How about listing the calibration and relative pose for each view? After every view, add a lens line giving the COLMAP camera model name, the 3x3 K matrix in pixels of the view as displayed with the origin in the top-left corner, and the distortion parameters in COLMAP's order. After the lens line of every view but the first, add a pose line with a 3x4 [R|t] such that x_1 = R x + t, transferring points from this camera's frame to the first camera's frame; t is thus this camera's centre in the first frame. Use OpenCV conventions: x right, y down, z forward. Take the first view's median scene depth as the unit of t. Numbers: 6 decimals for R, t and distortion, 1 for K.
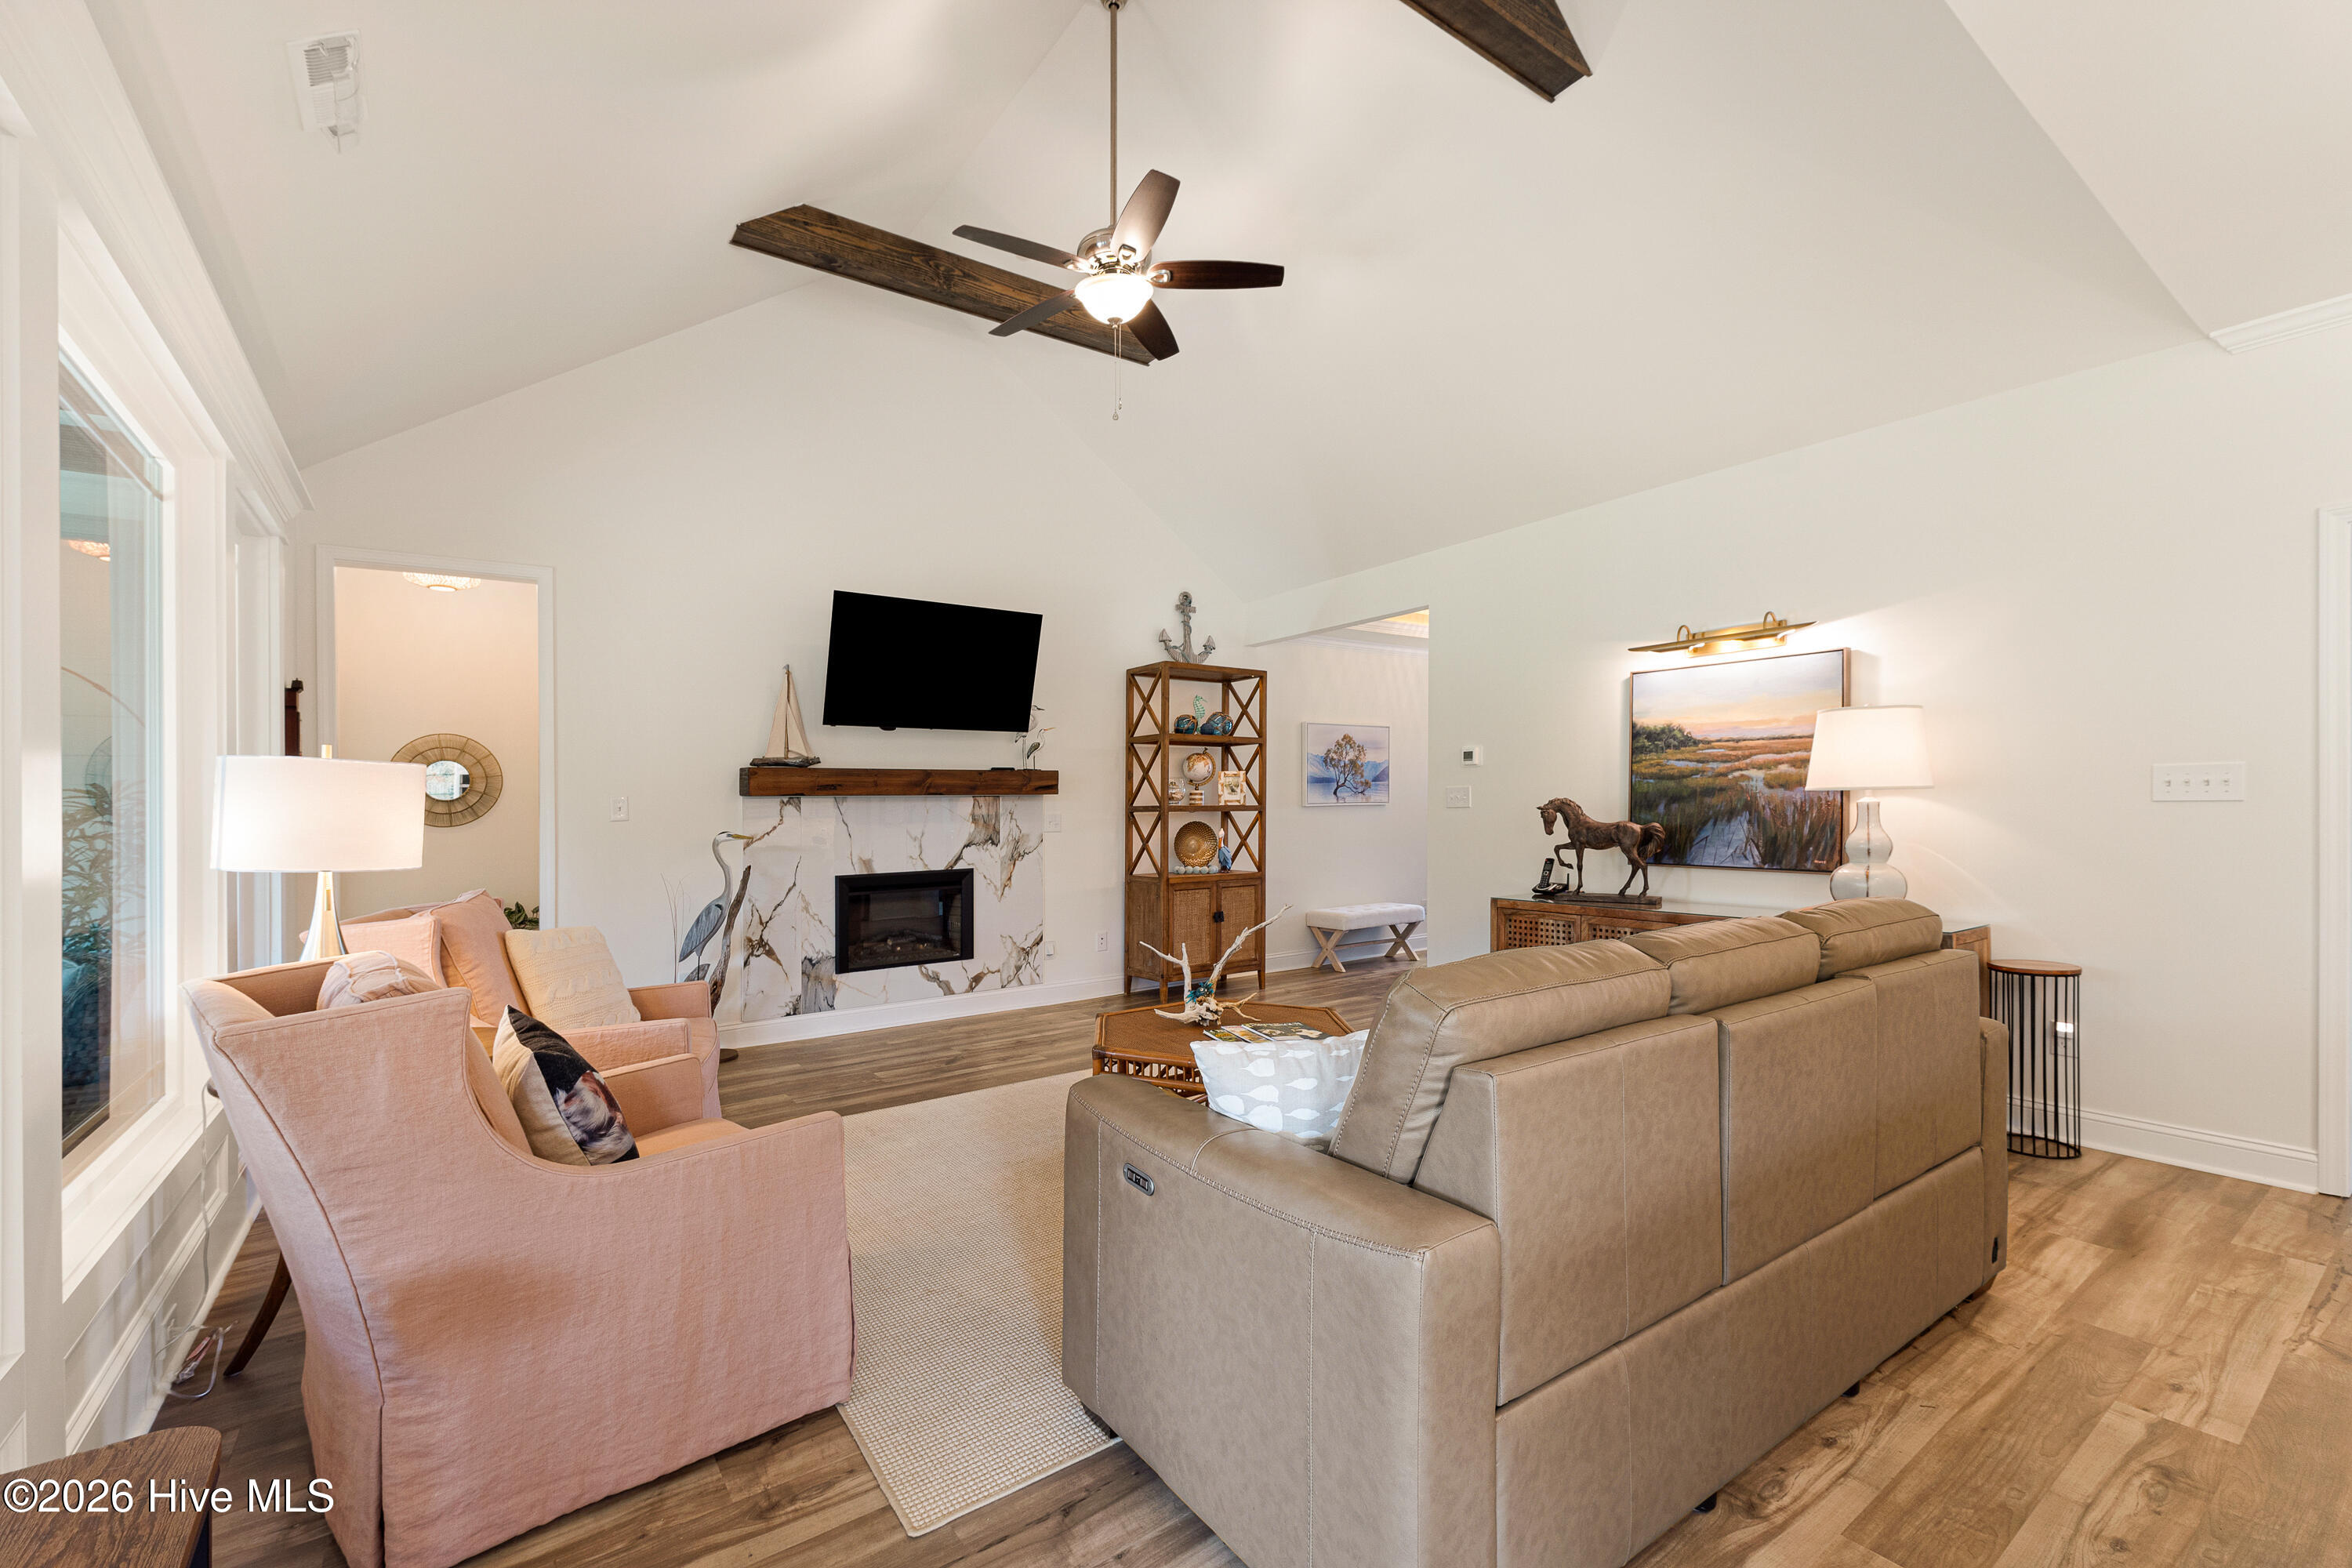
lens RADIAL K [[1030.4, 0, 1176.0], [0, 1030.4, 784.0], [0, 0, 1]] dist [-0.000680, -0.000061]
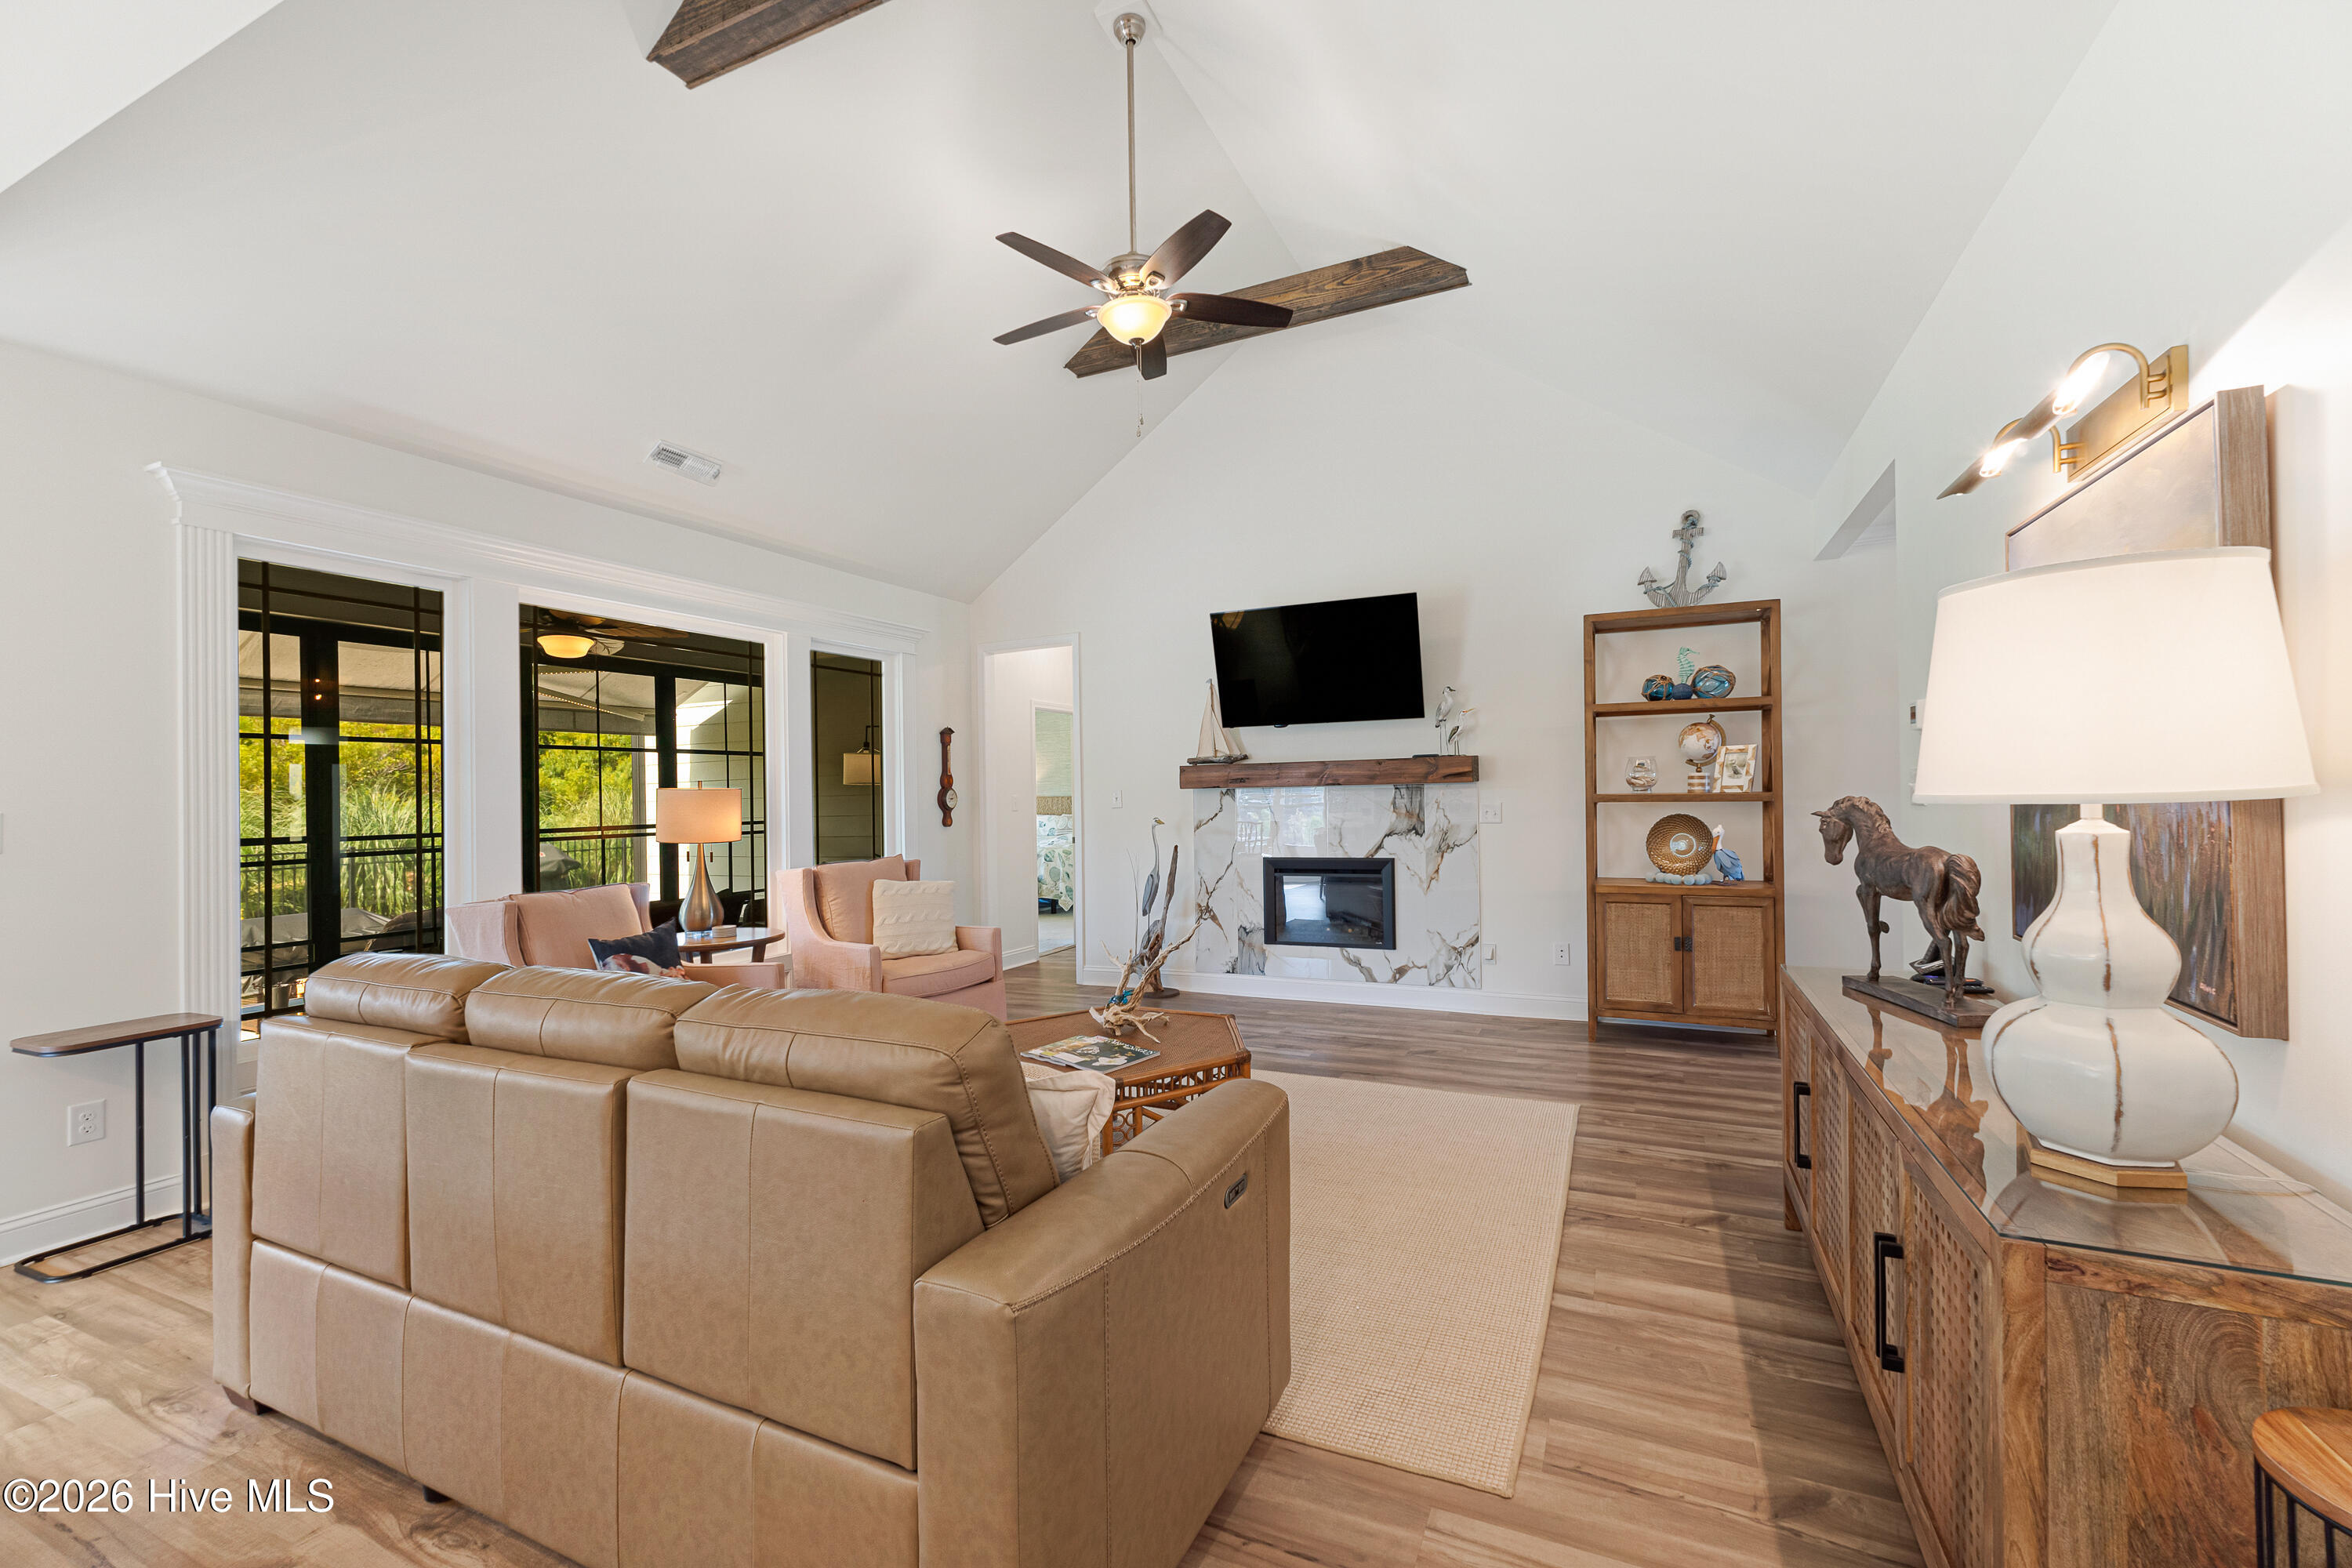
lens RADIAL K [[1000.2, 0, 1176.1], [0, 1000.2, 755.3], [0, 0, 1]] dist [-0.000966, 0.000001]
pose [[0.470862, -0.029102, -0.881727, 0.556153], [0.033430, 0.999327, -0.015132, -0.009052], [0.881573, -0.022351, 0.471518, 0.369369]]
